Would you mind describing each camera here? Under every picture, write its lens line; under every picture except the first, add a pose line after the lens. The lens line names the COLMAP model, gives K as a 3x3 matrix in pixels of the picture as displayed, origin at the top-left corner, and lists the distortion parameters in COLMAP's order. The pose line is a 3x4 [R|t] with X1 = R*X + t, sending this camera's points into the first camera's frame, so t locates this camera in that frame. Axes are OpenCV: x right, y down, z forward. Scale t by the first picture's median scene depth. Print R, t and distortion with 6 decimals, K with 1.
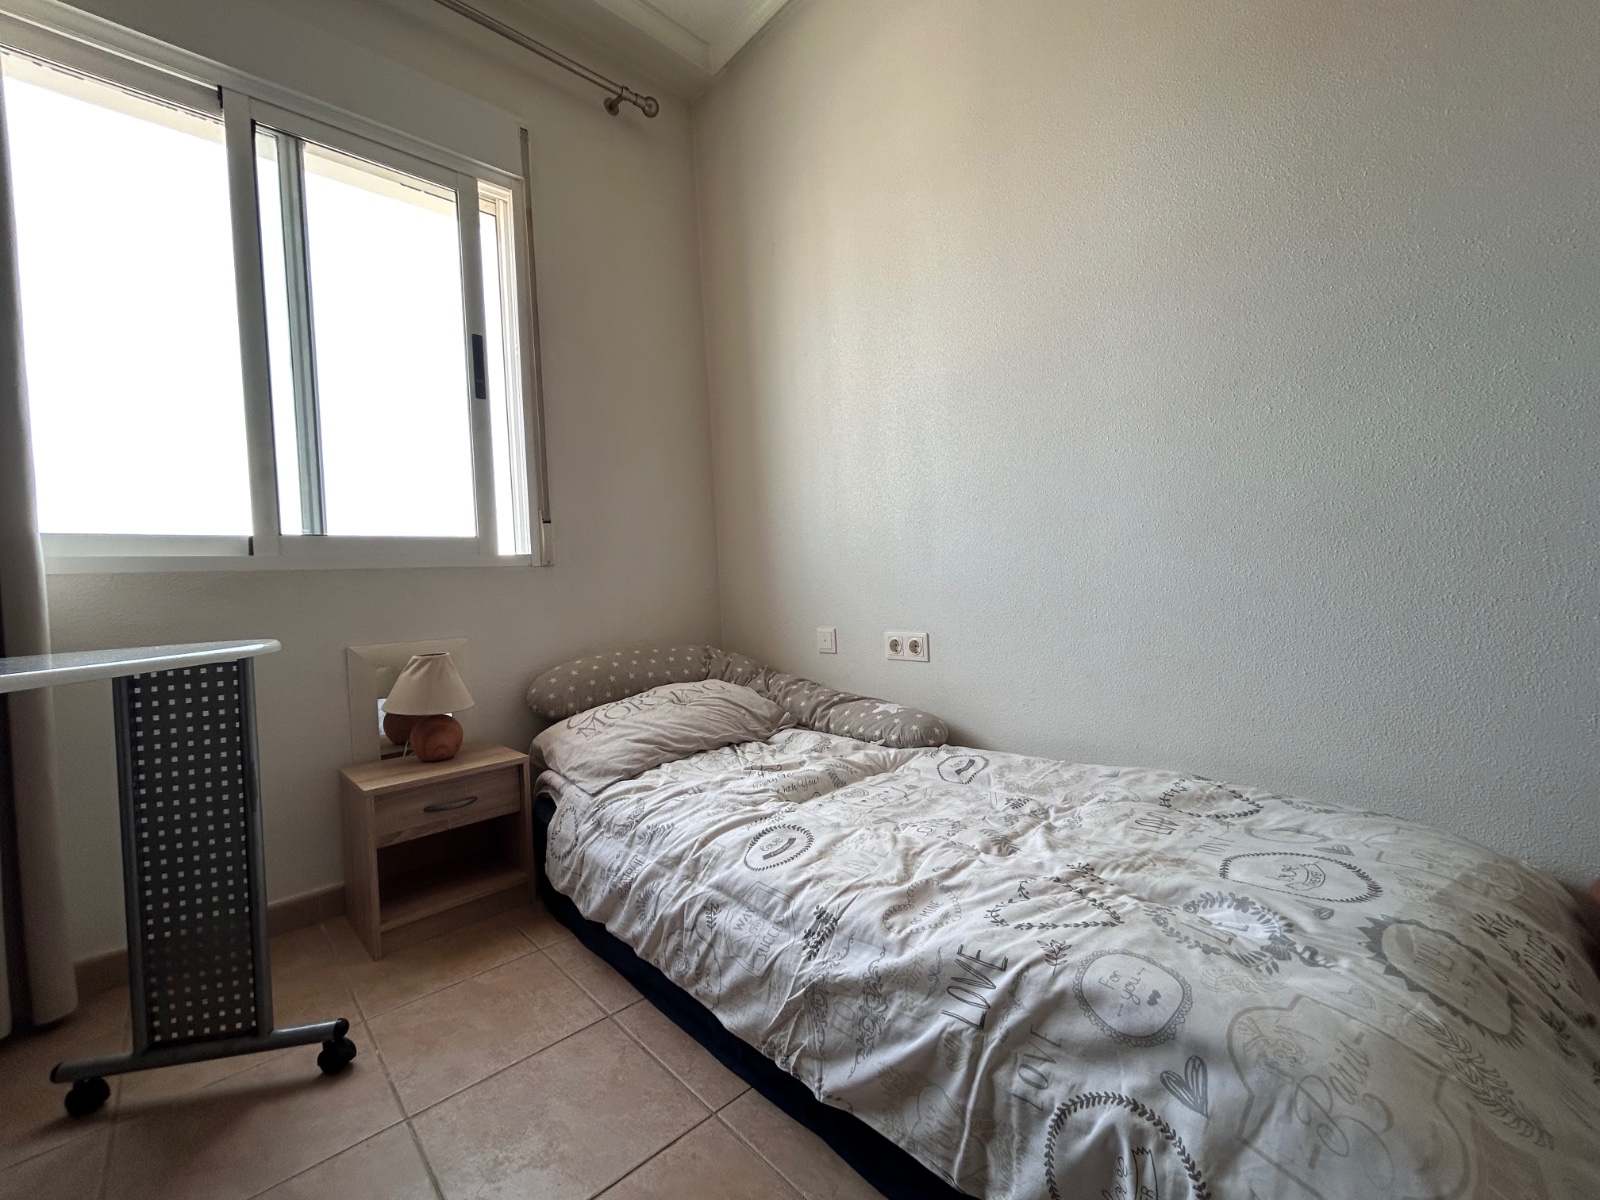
lens RADIAL K [[641.7, 0, 808.4], [0, 641.7, 607.0], [0, 0, 1]] dist [0.000084, -0.000046]
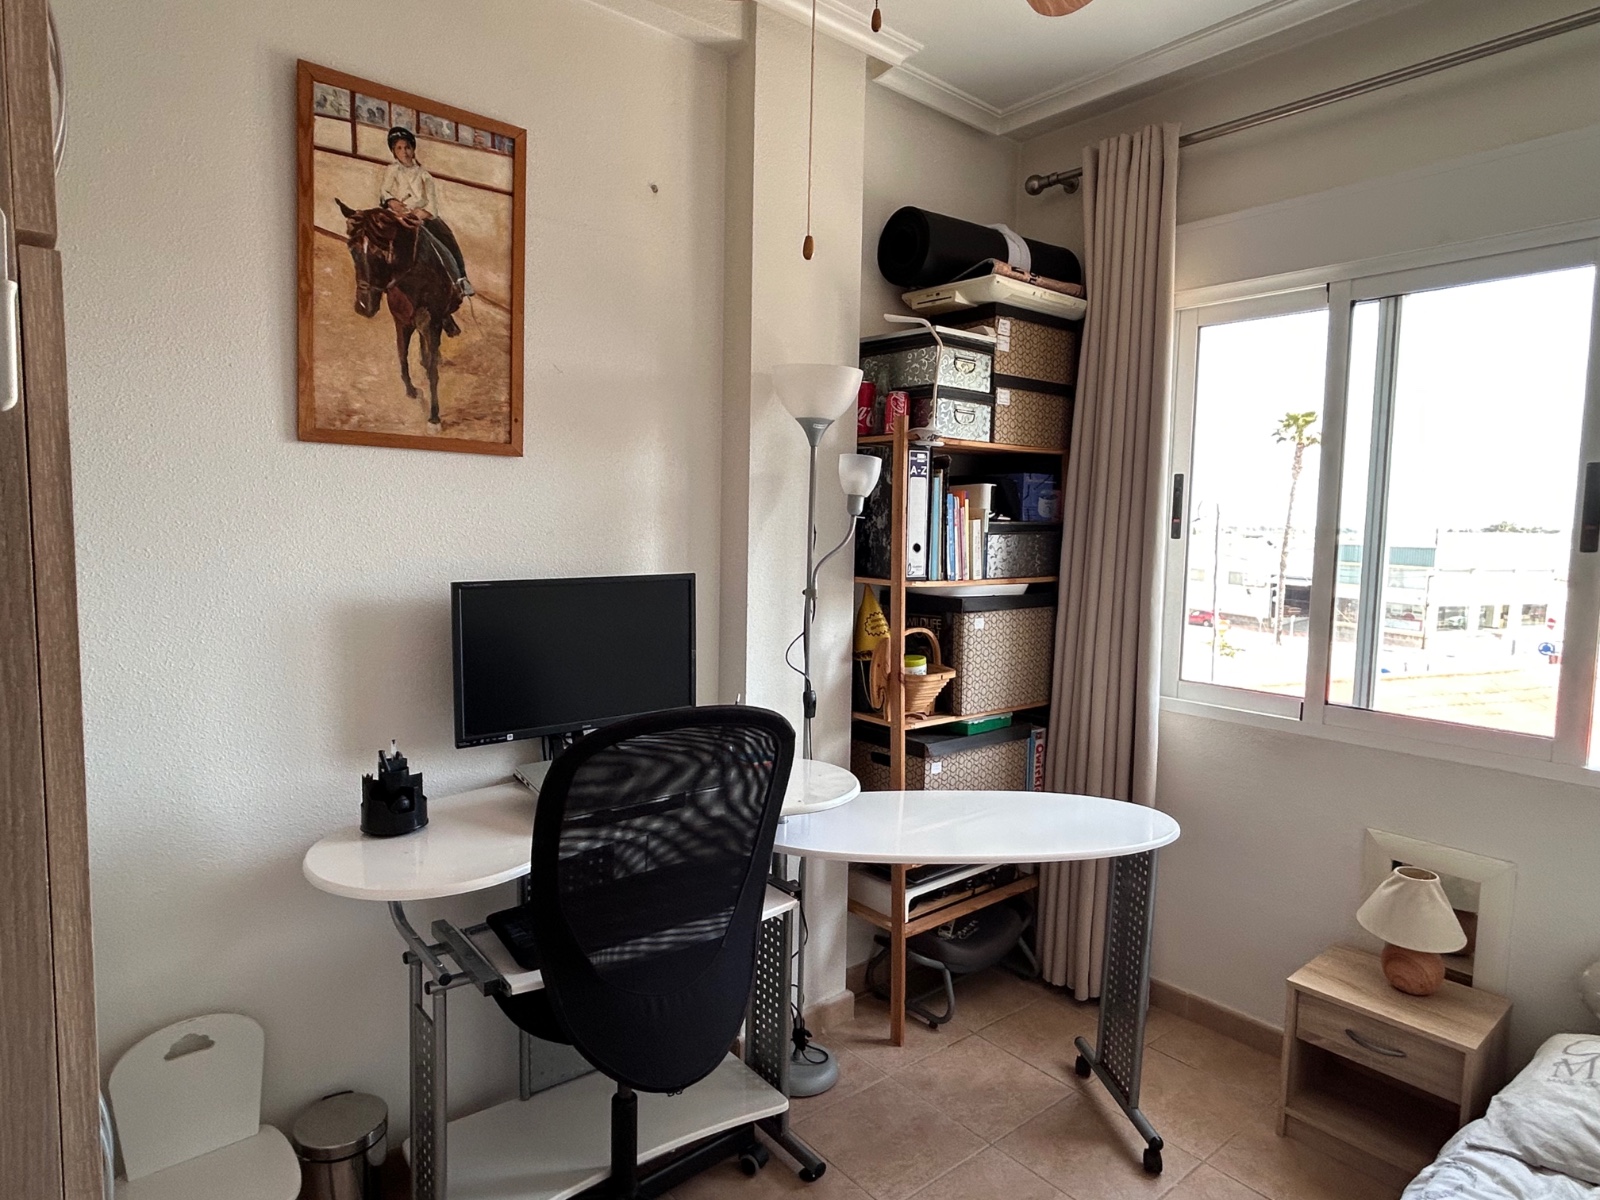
lens RADIAL K [[929.3, 0, 803.8], [0, 929.3, 593.4], [0, 0, 1]] dist [-0.006517, 0.008113]
pose [[-0.077445, 0.123909, -0.989267, 0.751579], [-0.048847, 0.990584, 0.127898, -0.468073], [0.995799, 0.058228, -0.070663, 0.261826]]
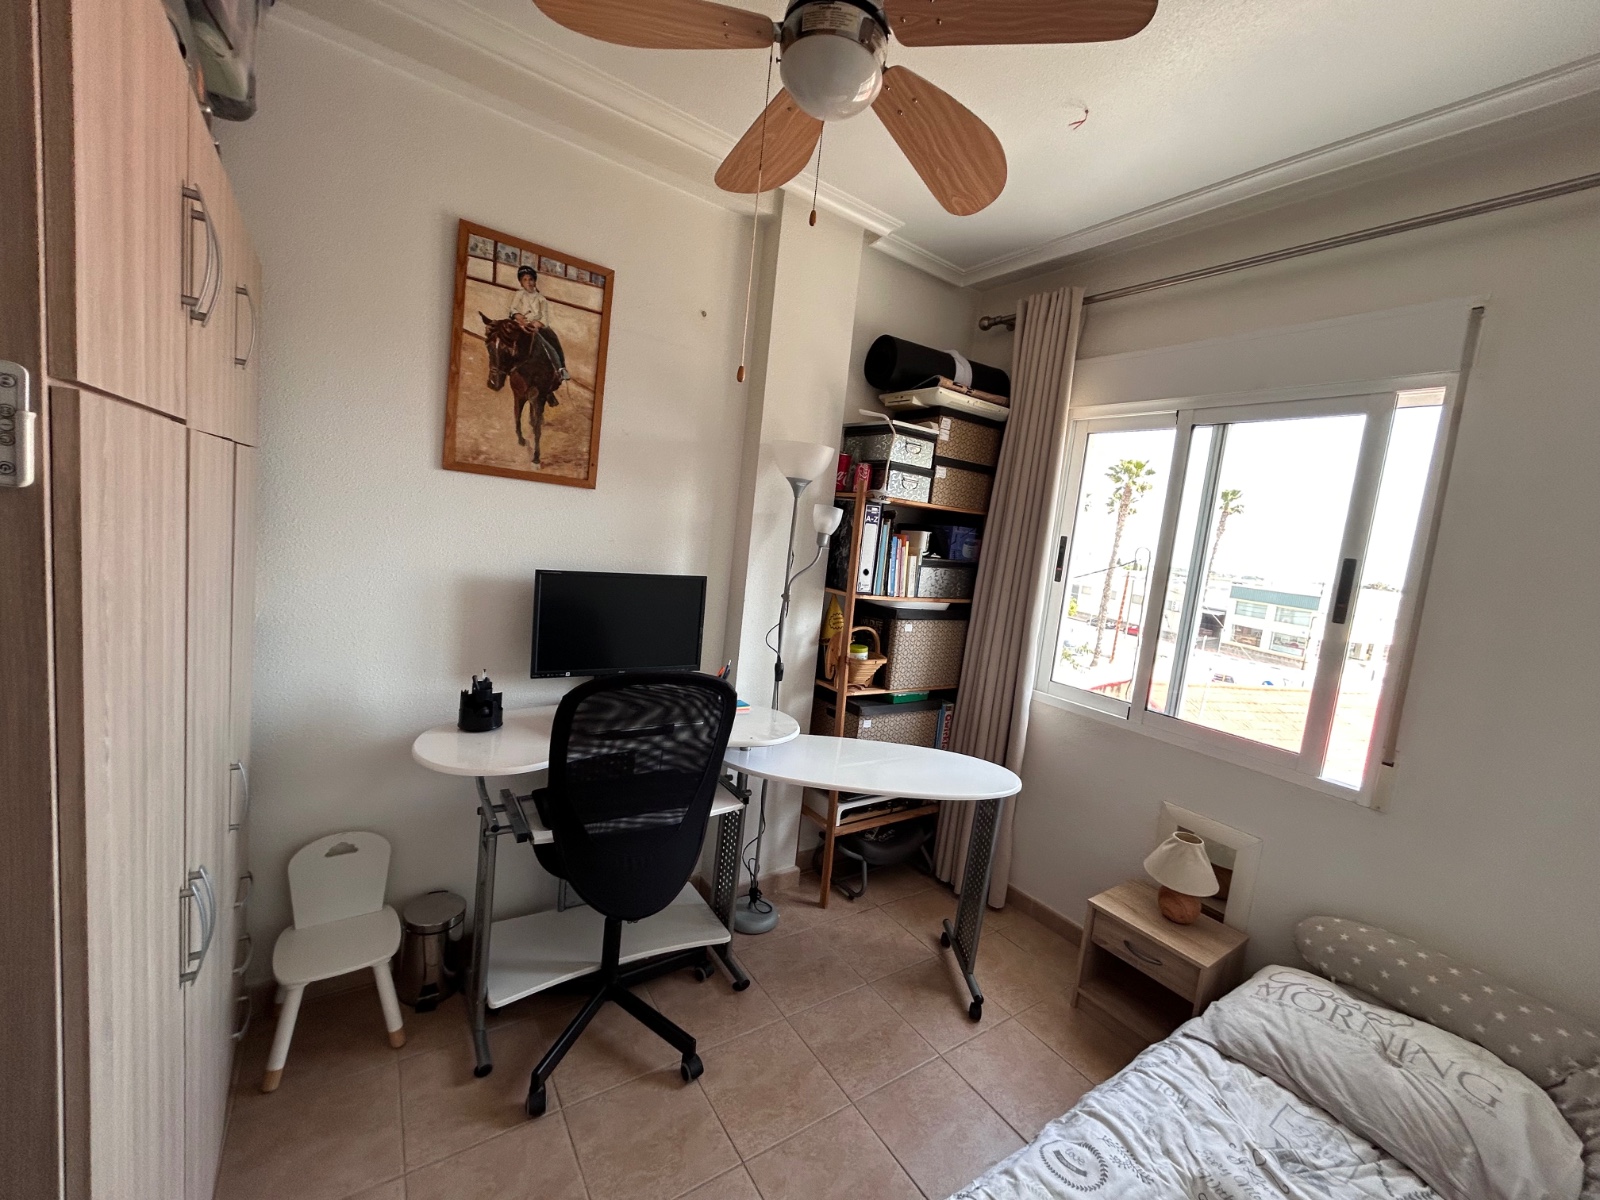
lens RADIAL K [[641.7, 0, 802.1], [0, 641.7, 595.6], [0, 0, 1]] dist [0.000084, -0.000046]
pose [[-0.170013, 0.130891, -0.976710, 0.745041], [-0.131564, 0.979252, 0.154132, -0.519941], [0.976620, 0.154705, -0.149265, 0.431923]]
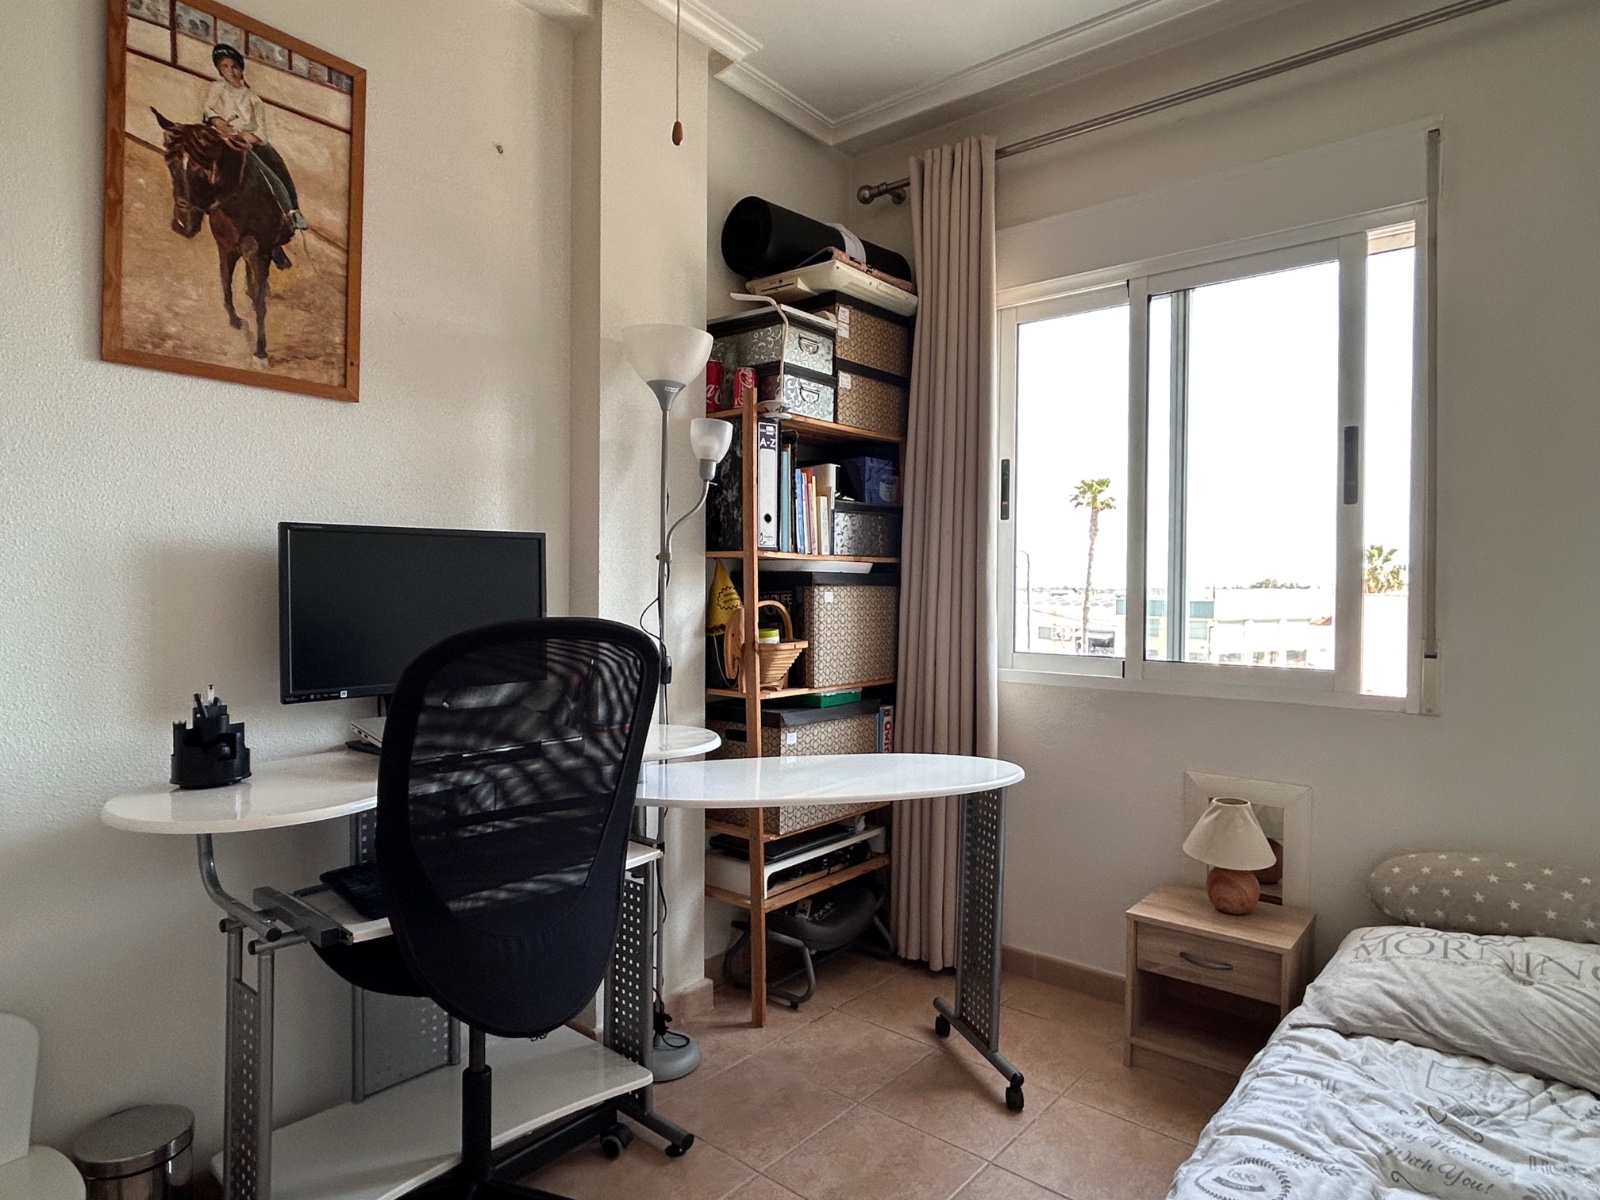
lens RADIAL K [[929.3, 0, 801.1], [0, 929.3, 592.9], [0, 0, 1]] dist [-0.006517, 0.008113]
pose [[0.102418, 0.055062, -0.993216, 0.774213], [-0.044551, 0.997719, 0.050717, -0.303884], [0.993743, 0.039054, 0.104637, 0.231030]]
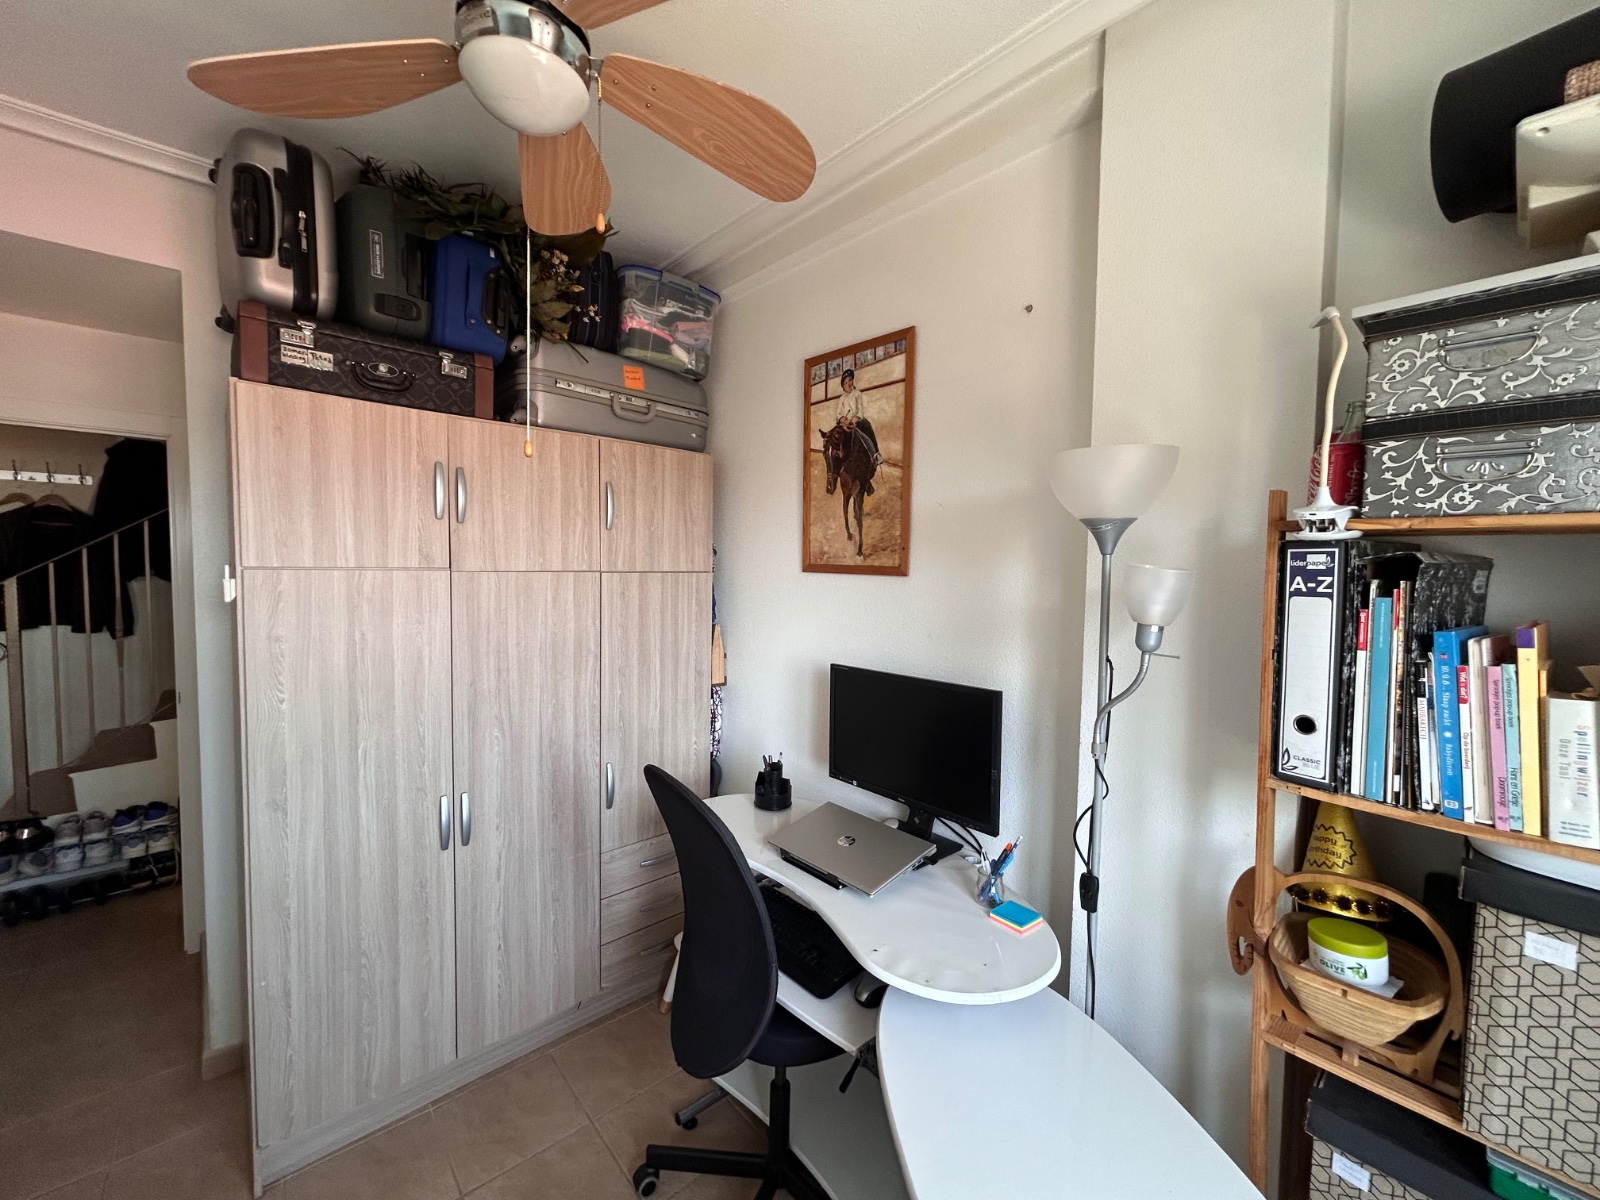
lens RADIAL K [[641.7, 0, 809.1], [0, 641.7, 602.5], [0, 0, 1]] dist [0.000084, -0.000046]
pose [[-0.999107, 0.021806, 0.036180, -0.424908], [0.024772, 0.996187, 0.083657, -0.528050], [-0.034218, 0.084478, -0.995838, 0.951340]]
